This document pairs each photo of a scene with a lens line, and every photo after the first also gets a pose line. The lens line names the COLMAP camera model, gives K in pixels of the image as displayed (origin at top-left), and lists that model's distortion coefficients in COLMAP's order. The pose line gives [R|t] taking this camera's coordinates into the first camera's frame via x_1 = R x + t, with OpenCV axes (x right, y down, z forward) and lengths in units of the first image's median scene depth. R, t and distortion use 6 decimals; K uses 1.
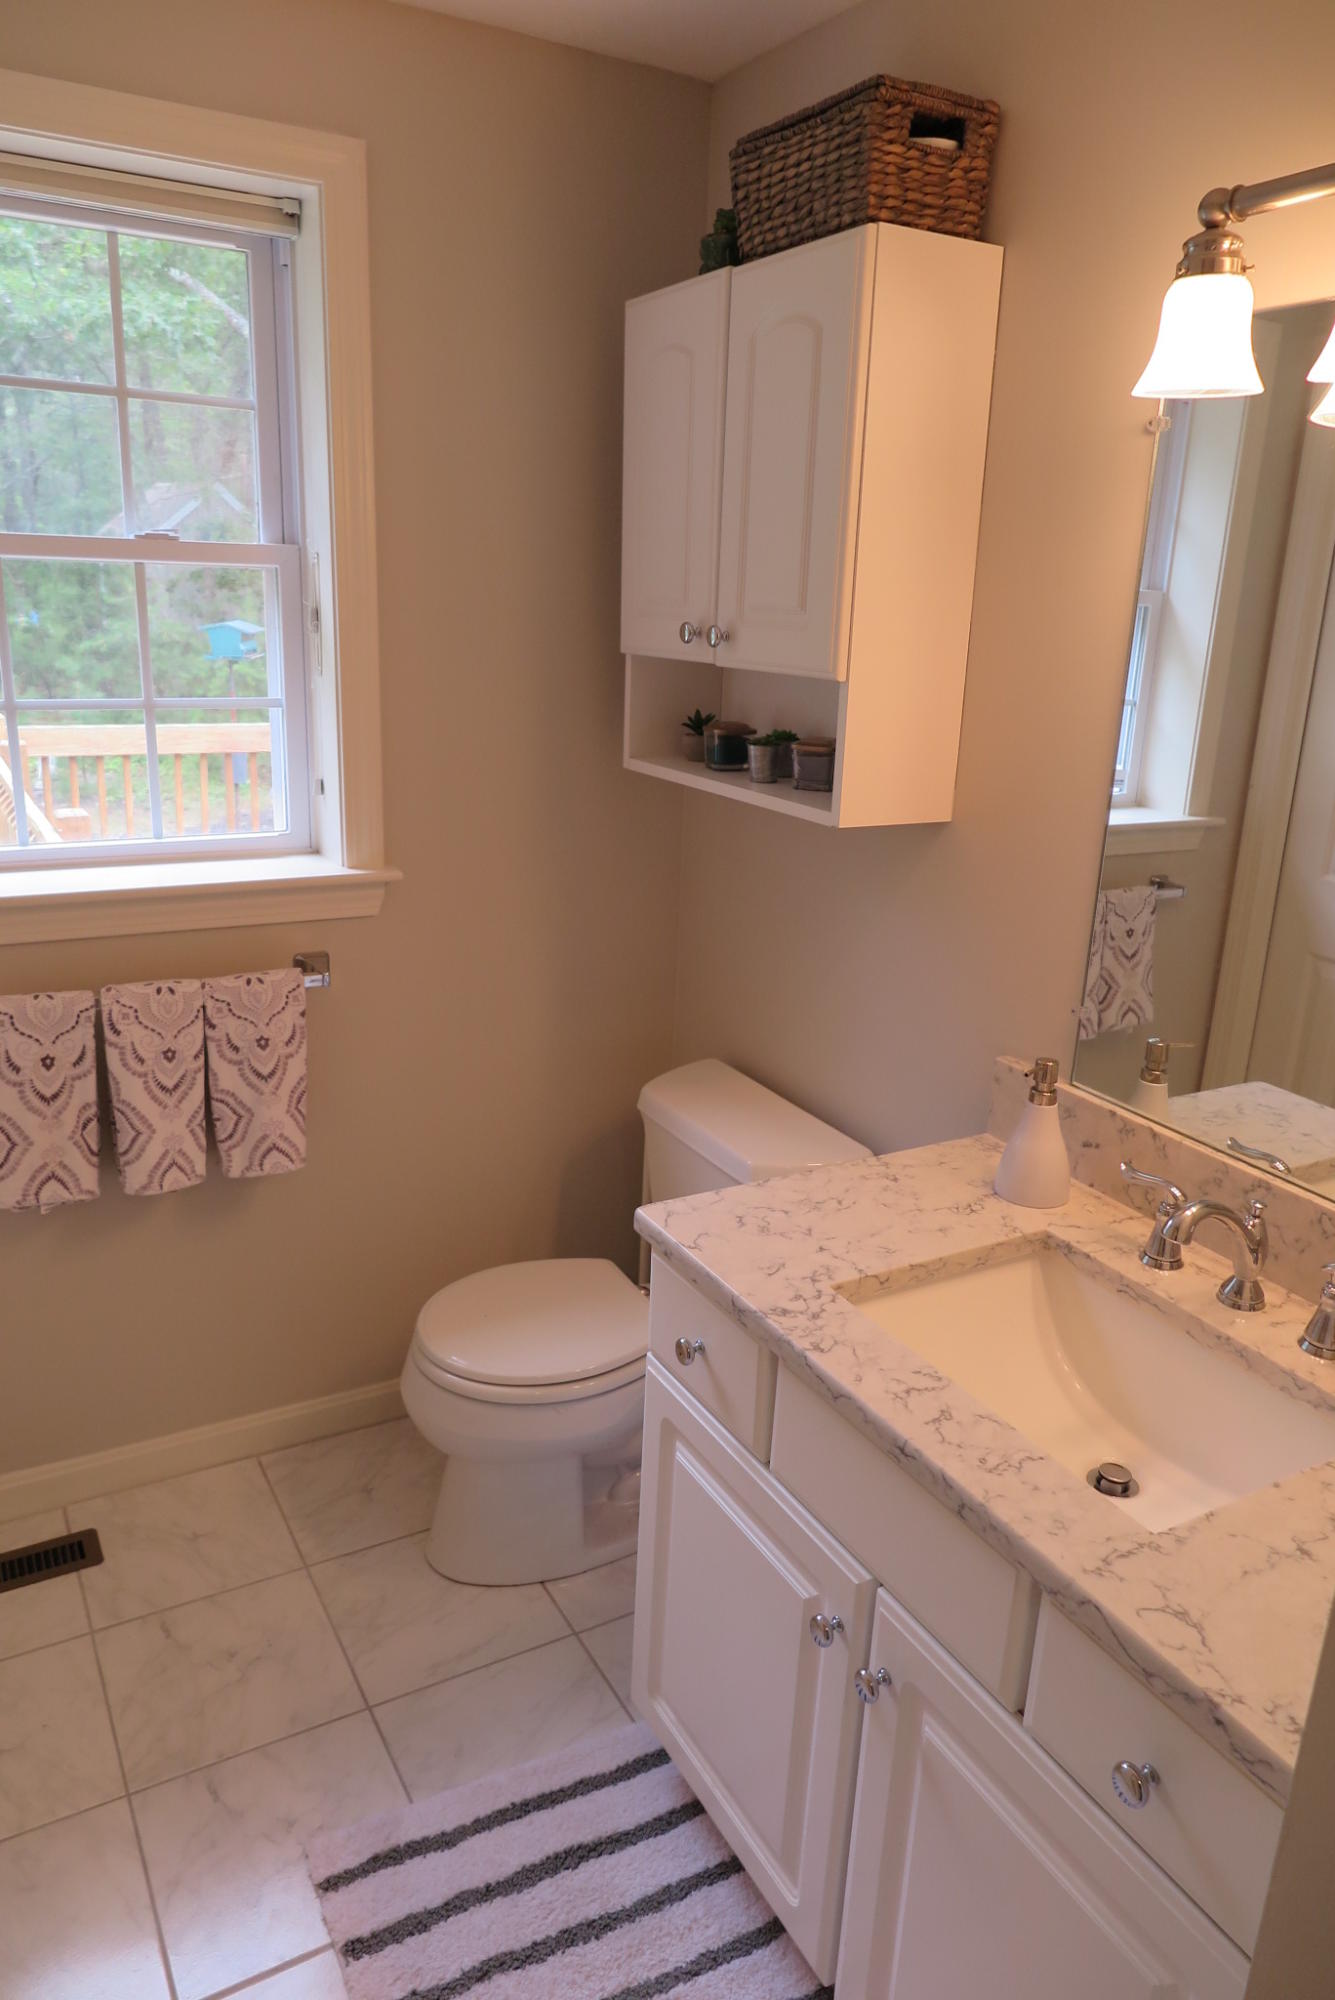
lens RADIAL K [[1375.6, 0, 661.9], [0, 1375.6, 1001.5], [0, 0, 1]] dist [-0.014196, 0.008608]
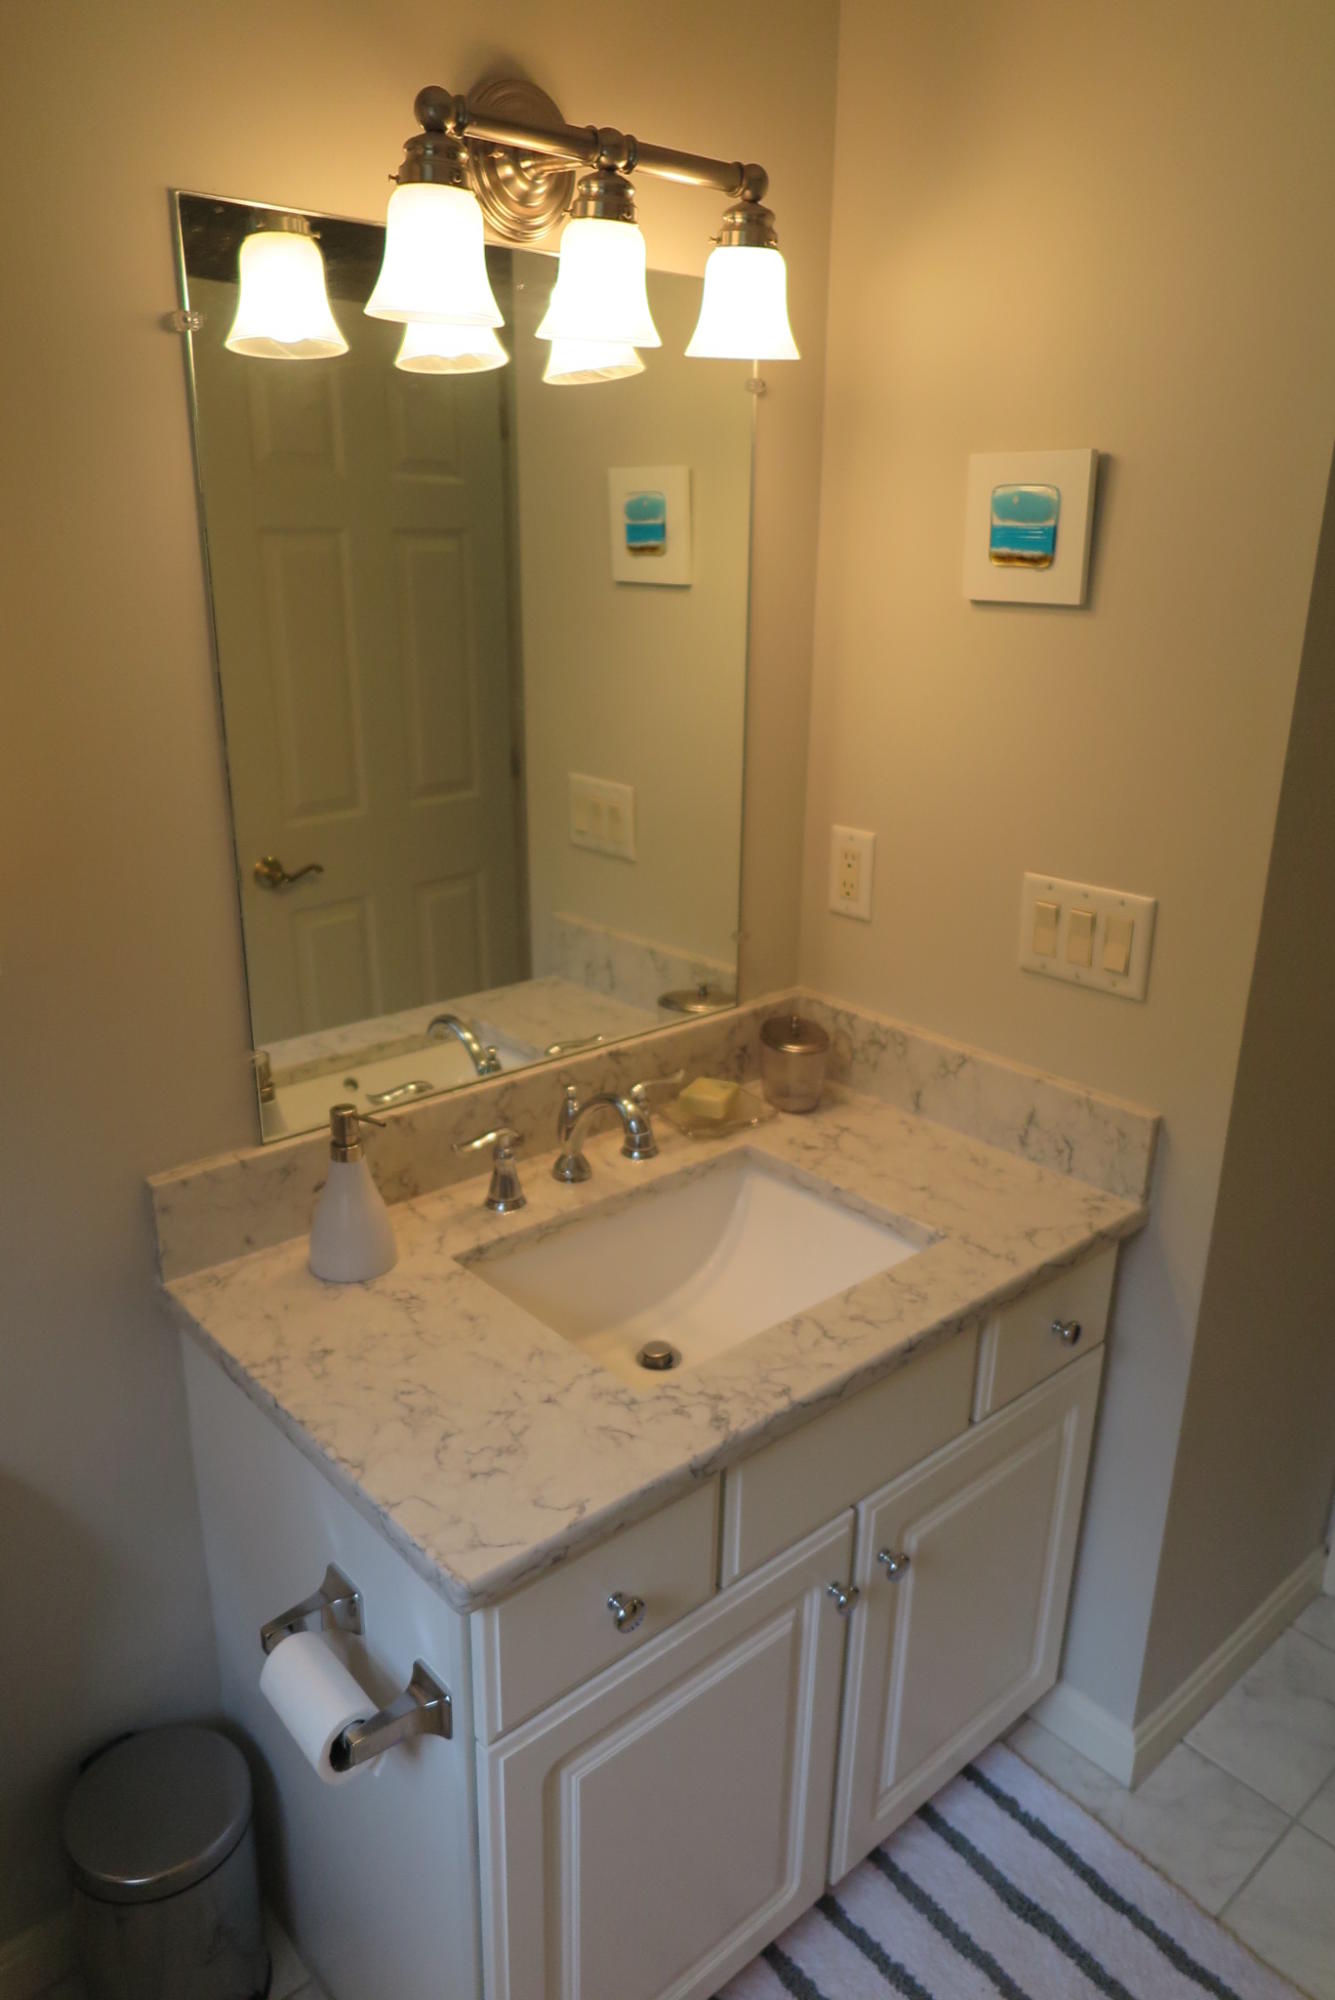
lens RADIAL K [[1375.6, 0, 661.9], [0, 1375.6, 1001.5], [0, 0, 1]] dist [-0.014196, 0.008608]
pose [[-0.201116, -0.366588, 0.908386, -0.541617], [0.270086, 0.870637, 0.411151, -0.334875], [-0.941598, 0.328032, -0.076088, 0.937102]]
